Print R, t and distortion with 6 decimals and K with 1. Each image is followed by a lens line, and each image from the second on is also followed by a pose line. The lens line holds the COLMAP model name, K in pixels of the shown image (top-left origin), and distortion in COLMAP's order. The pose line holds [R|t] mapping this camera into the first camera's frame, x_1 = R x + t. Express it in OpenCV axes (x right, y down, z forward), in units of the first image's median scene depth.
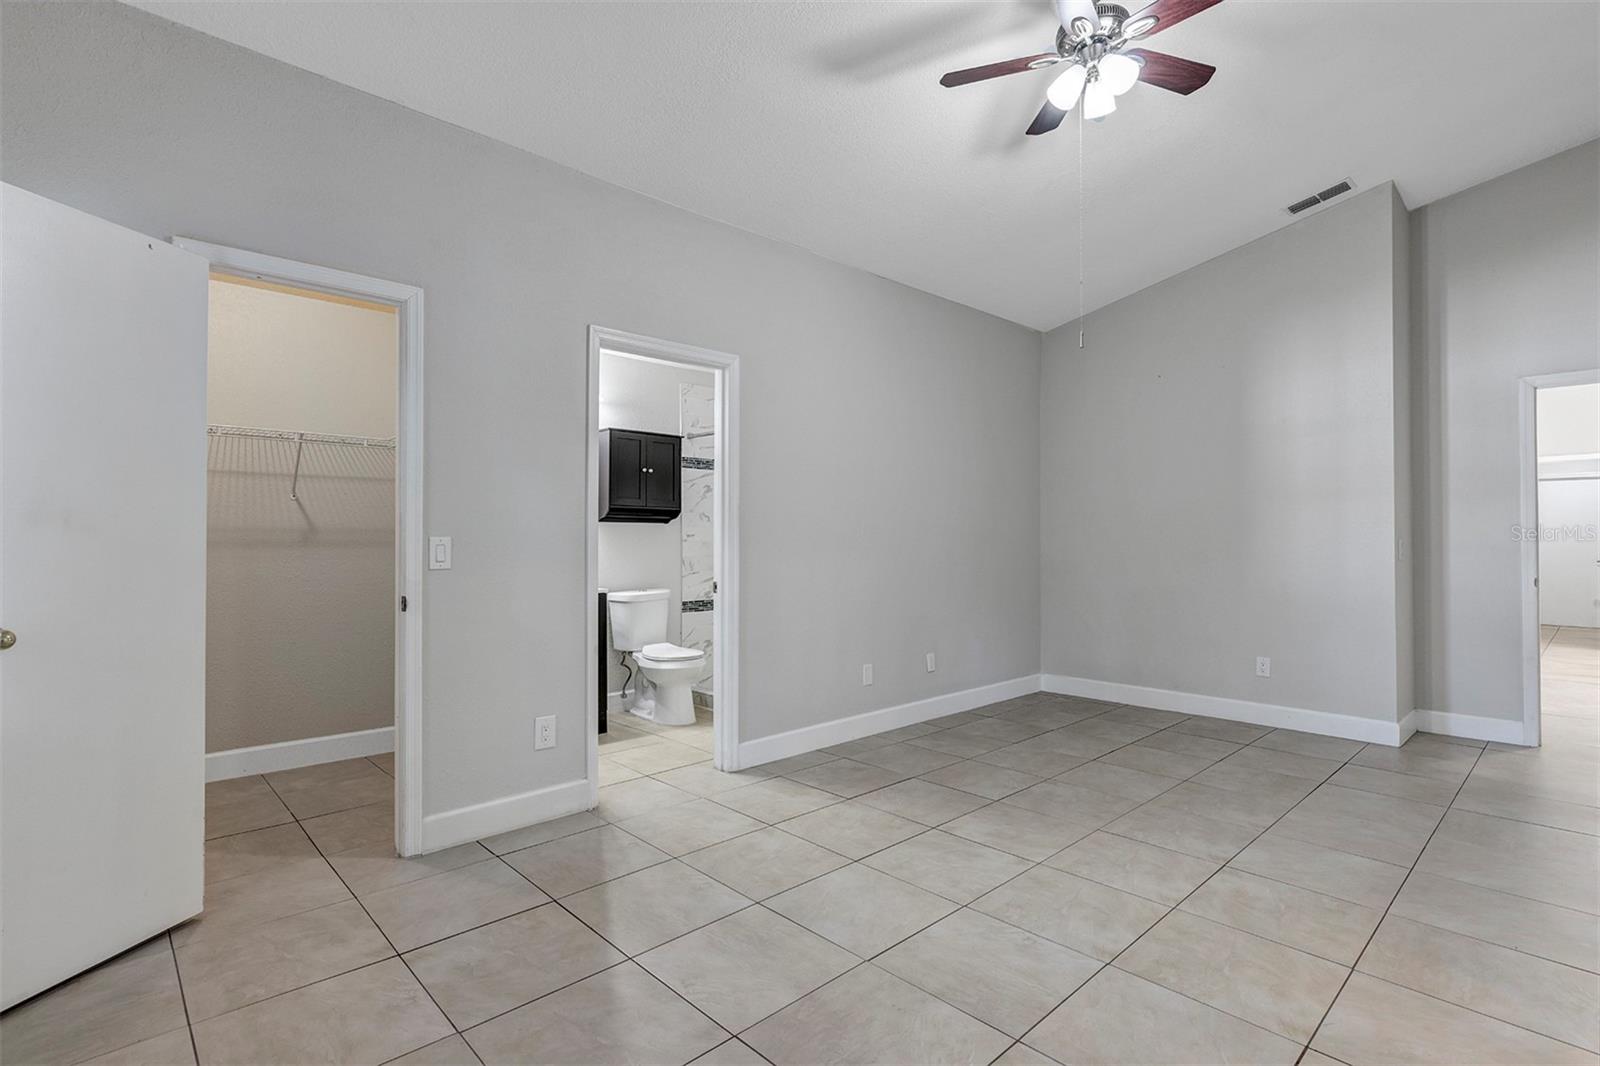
lens RADIAL K [[777.4, 0, 791.4], [0, 777.4, 536.4], [0, 0, 1]] dist [-0.001753, 0.002755]
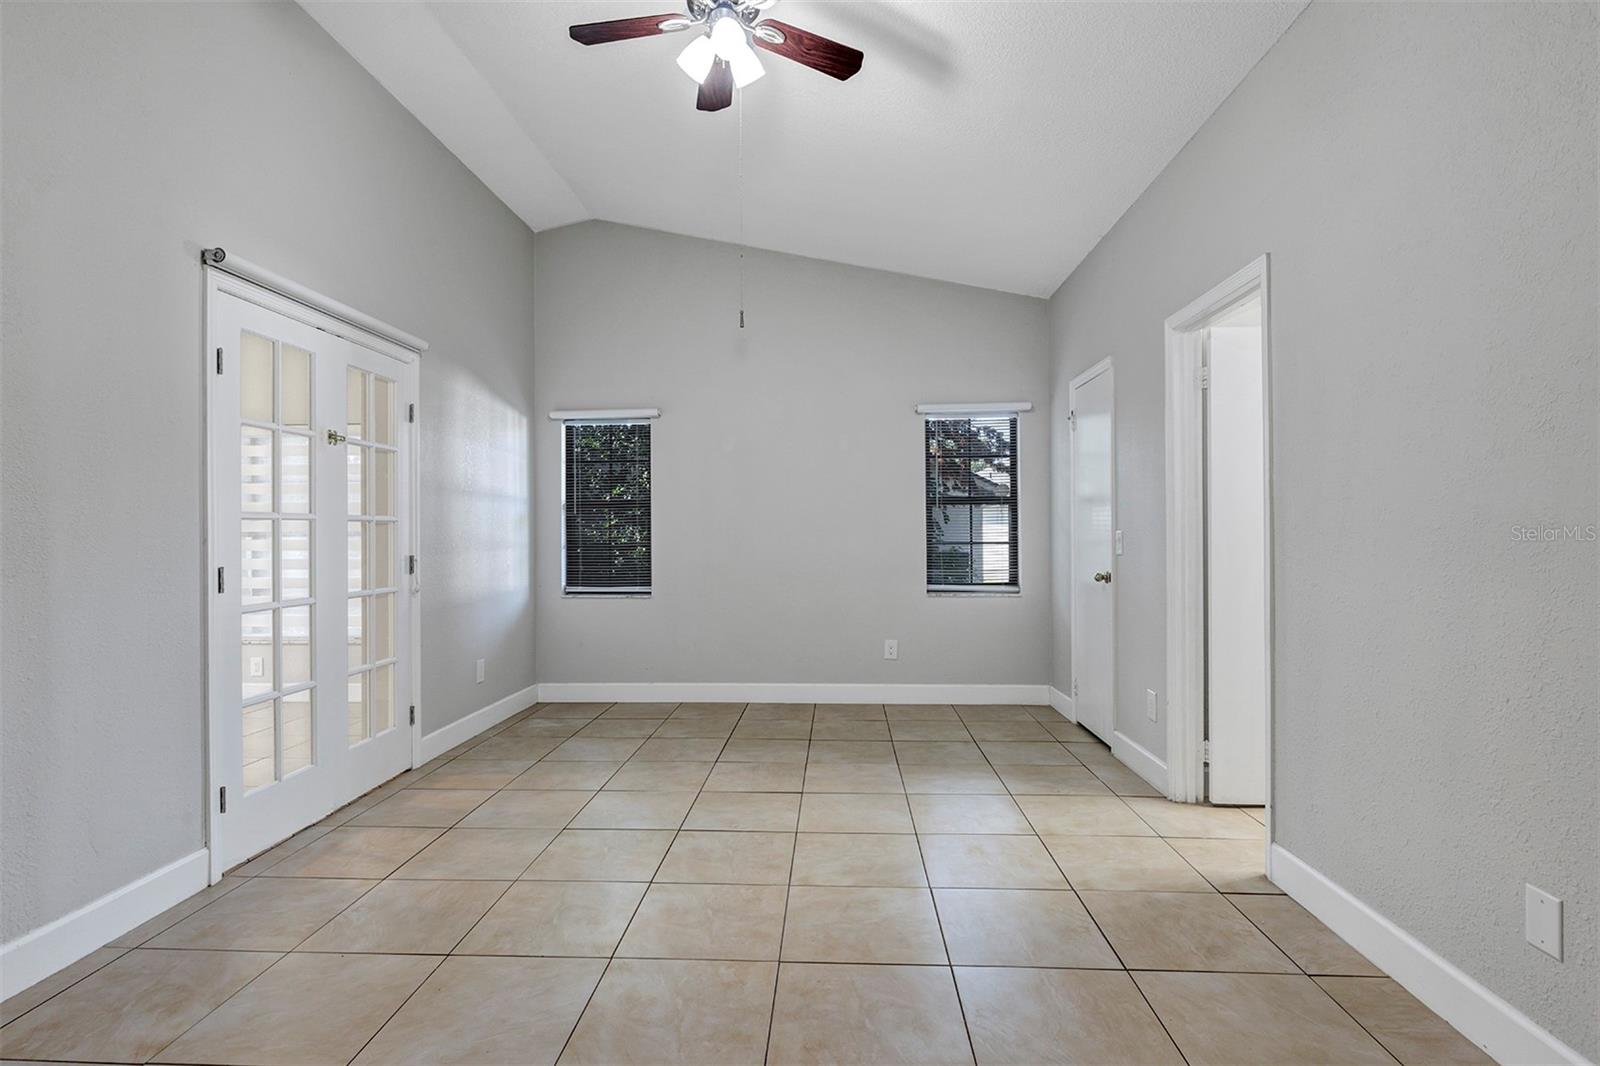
lens RADIAL K [[777.4, 0, 791.7], [0, 777.4, 531.2], [0, 0, 1]] dist [-0.001753, 0.002755]
pose [[-0.726875, 0.001886, -0.686767, 0.690592], [0.008872, 0.999939, -0.006644, 0.004131], [0.686713, -0.010922, -0.726847, 1.219249]]
